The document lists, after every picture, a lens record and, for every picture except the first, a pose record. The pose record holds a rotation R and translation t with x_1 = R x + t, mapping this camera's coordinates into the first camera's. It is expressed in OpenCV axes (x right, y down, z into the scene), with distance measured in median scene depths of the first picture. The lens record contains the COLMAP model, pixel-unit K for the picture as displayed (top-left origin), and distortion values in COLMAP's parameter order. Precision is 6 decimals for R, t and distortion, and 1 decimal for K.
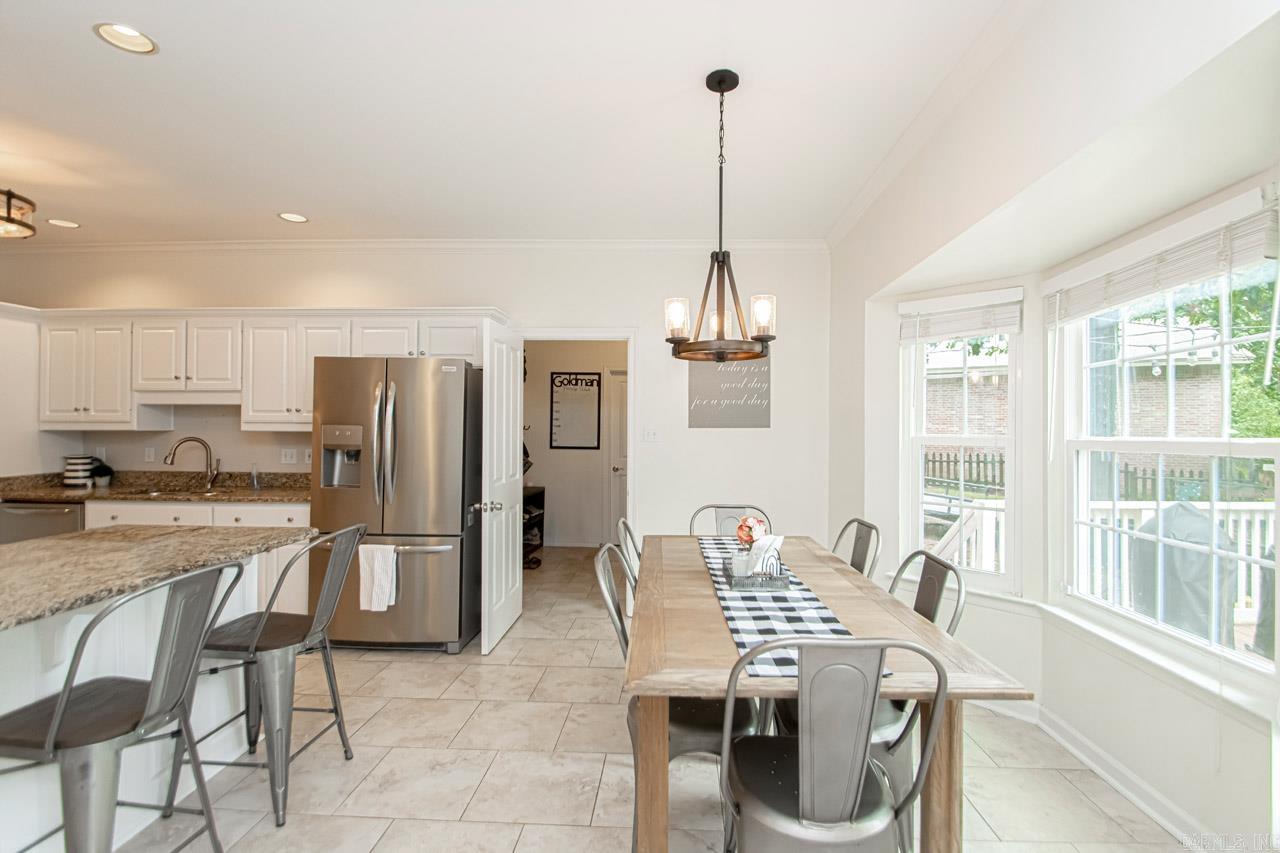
lens RADIAL K [[609.7, 0, 644.0], [0, 609.7, 428.5], [0, 0, 1]] dist [0.012931, -0.012649]
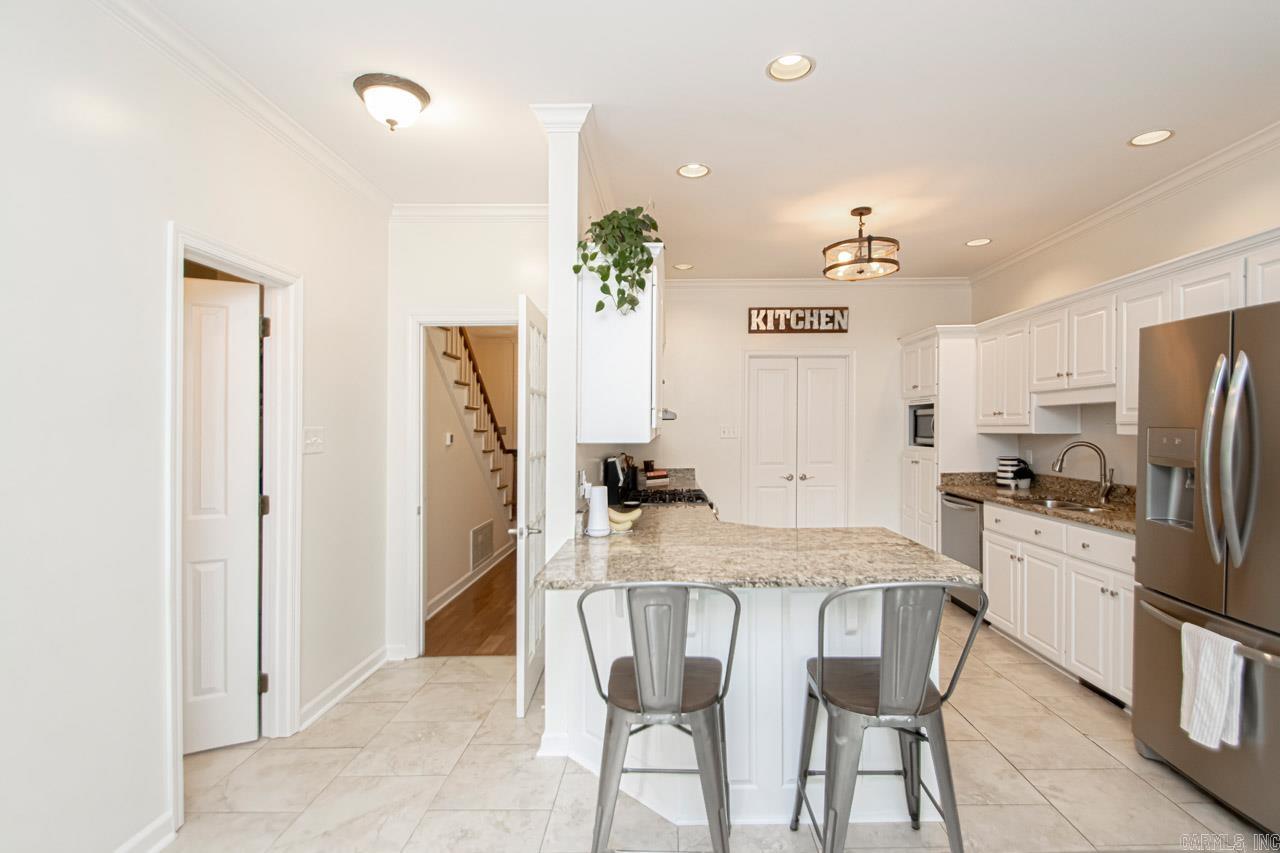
lens RADIAL K [[609.7, 0, 645.7], [0, 609.7, 430.6], [0, 0, 1]] dist [0.012931, -0.012649]
pose [[0.051114, -0.001440, -0.998692, 0.097835], [0.008331, 0.999965, -0.001016, -0.005877], [0.998658, -0.008268, 0.051124, 0.338272]]
